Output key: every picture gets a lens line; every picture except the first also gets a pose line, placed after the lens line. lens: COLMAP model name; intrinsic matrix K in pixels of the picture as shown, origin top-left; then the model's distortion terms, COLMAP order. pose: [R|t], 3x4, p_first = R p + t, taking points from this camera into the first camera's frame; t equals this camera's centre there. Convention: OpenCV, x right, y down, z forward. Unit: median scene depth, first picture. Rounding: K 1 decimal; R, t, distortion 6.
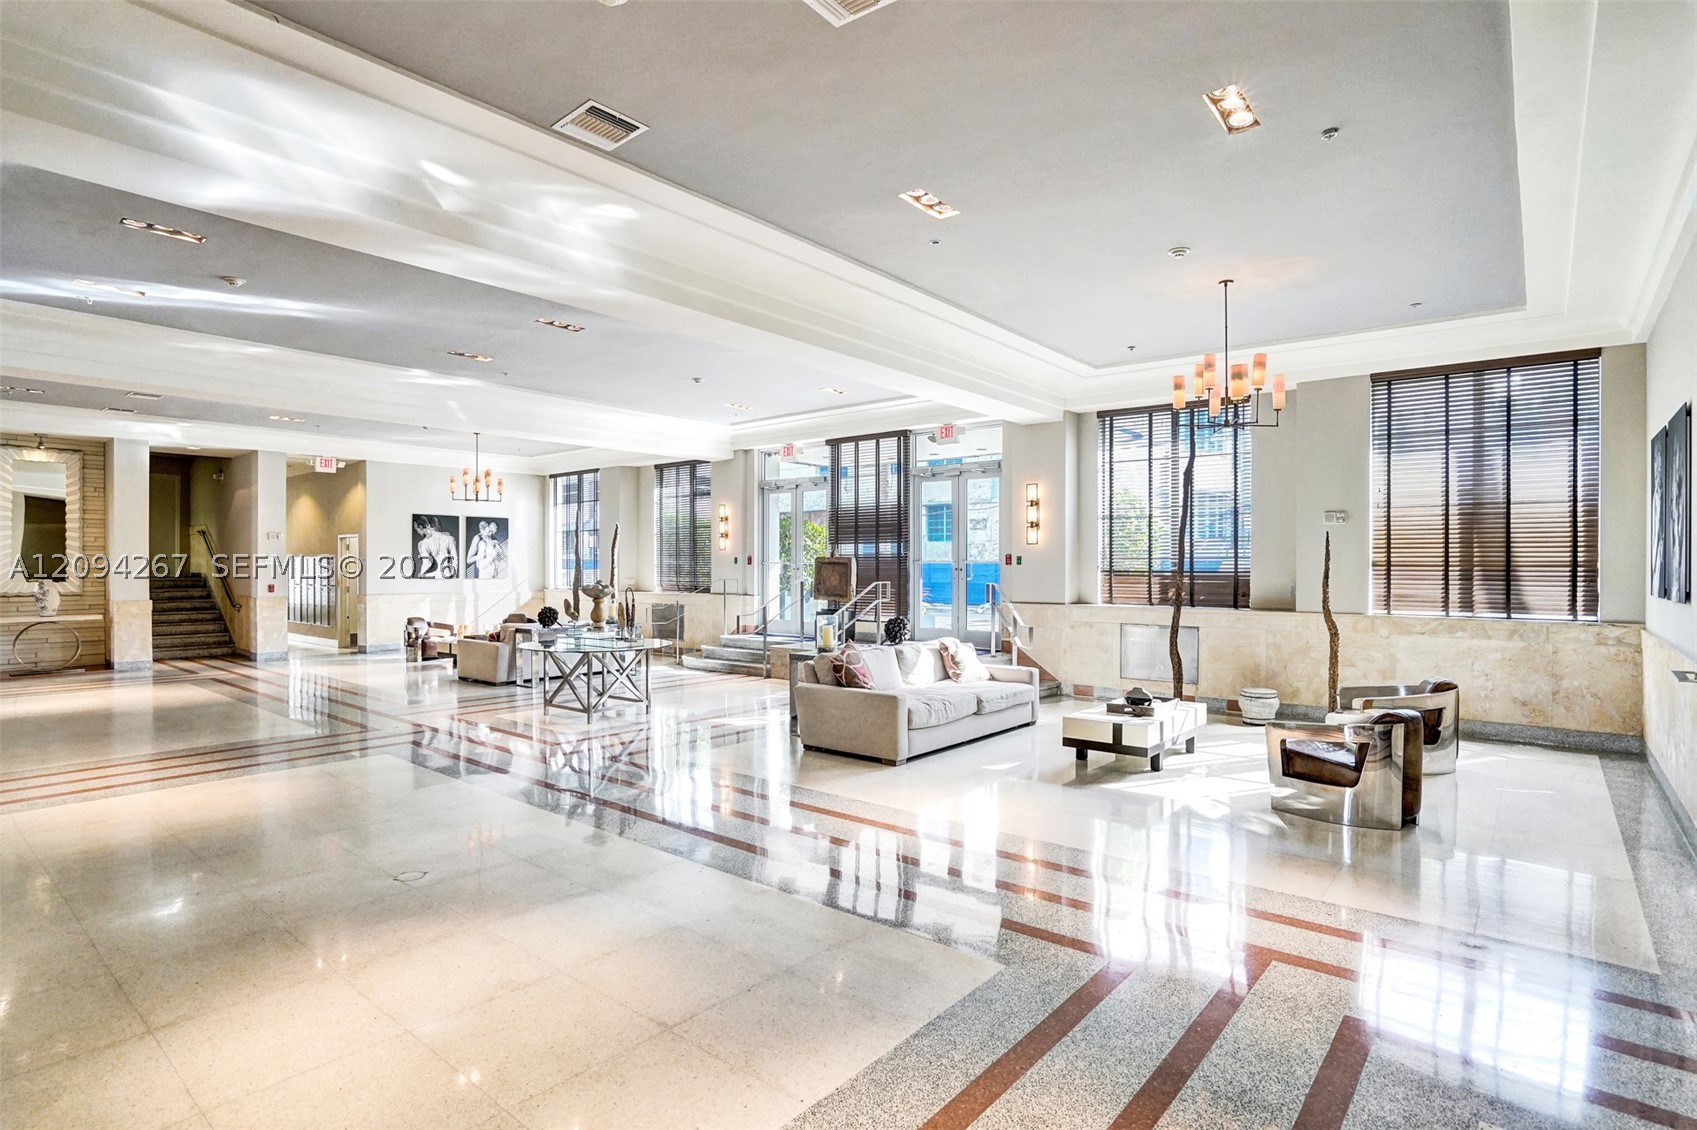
lens RADIAL K [[853.4, 0, 841.5], [0, 853.4, 574.2], [0, 0, 1]] dist [-0.046385, 0.020086]
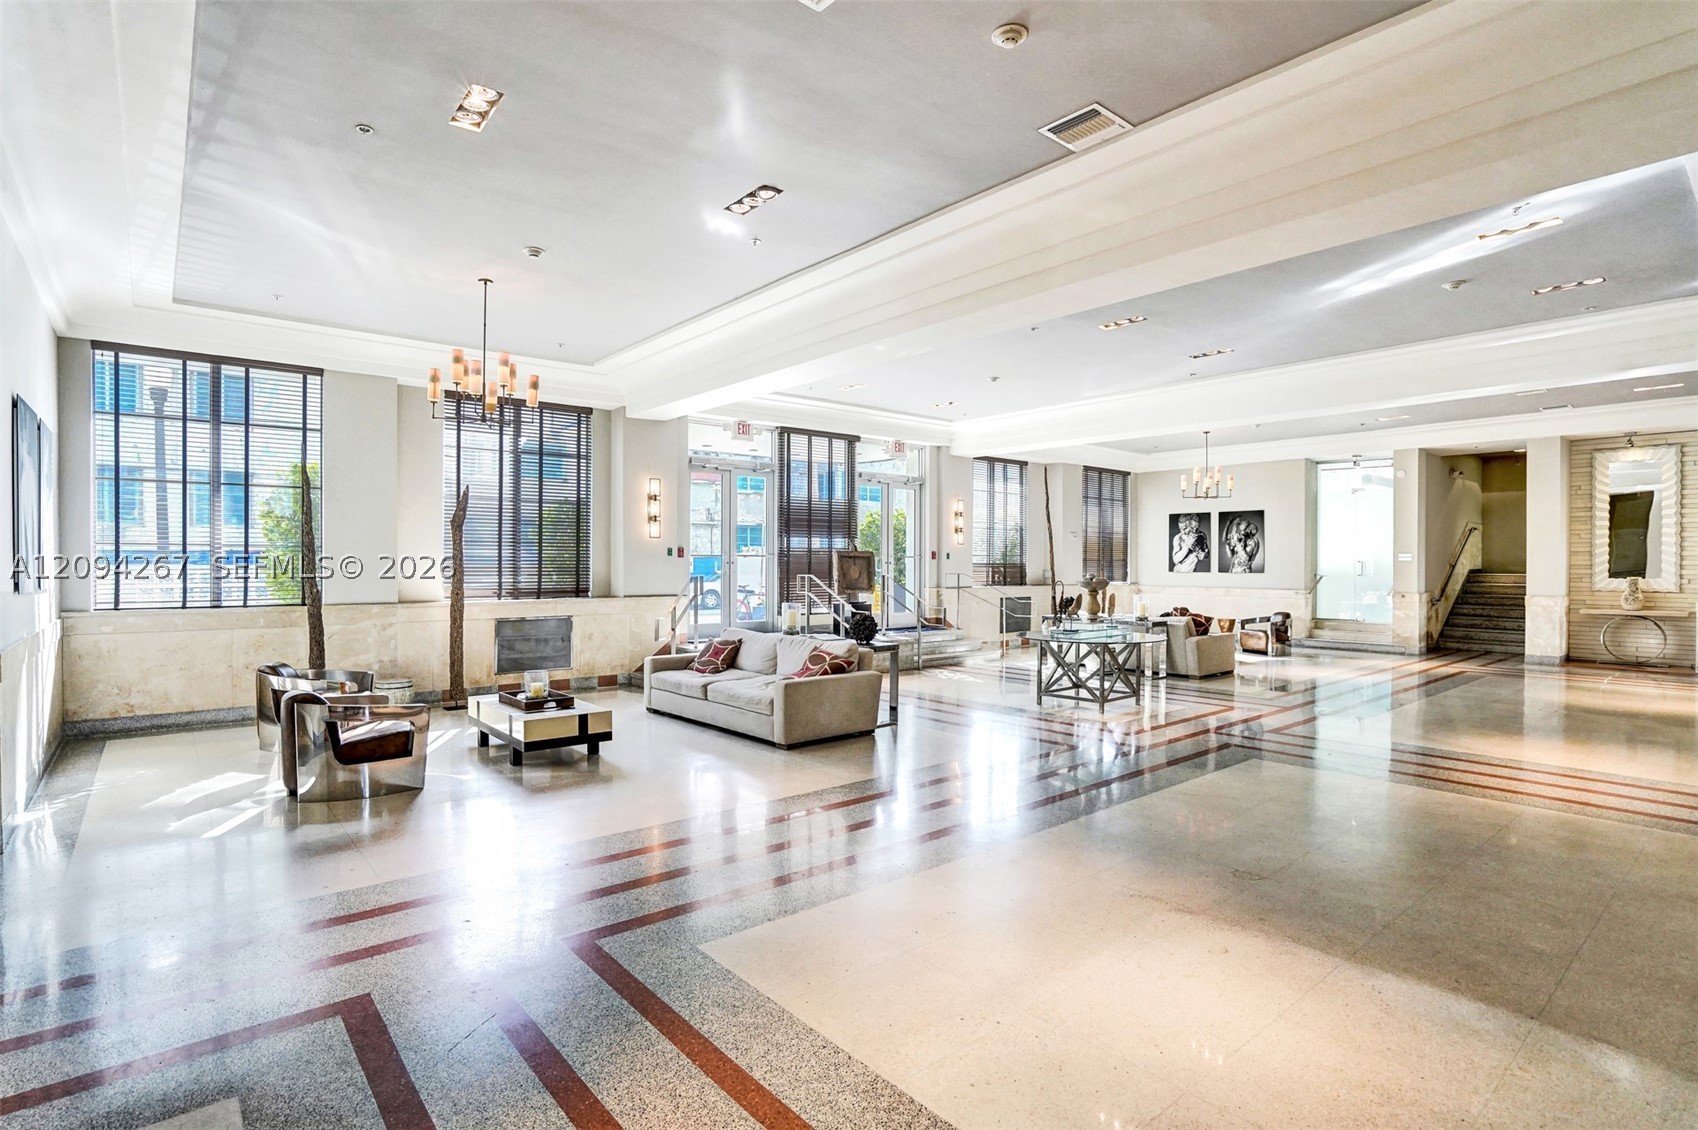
lens RADIAL K [[853.9, 0, 843.0], [0, 853.9, 560.7], [0, 0, 1]] dist [-0.046385, 0.020086]
pose [[0.190812, -0.010089, 0.981575, -0.963640], [-0.006224, 0.999915, 0.011488, -0.020133], [-0.981607, -0.008301, 0.190733, 0.768610]]
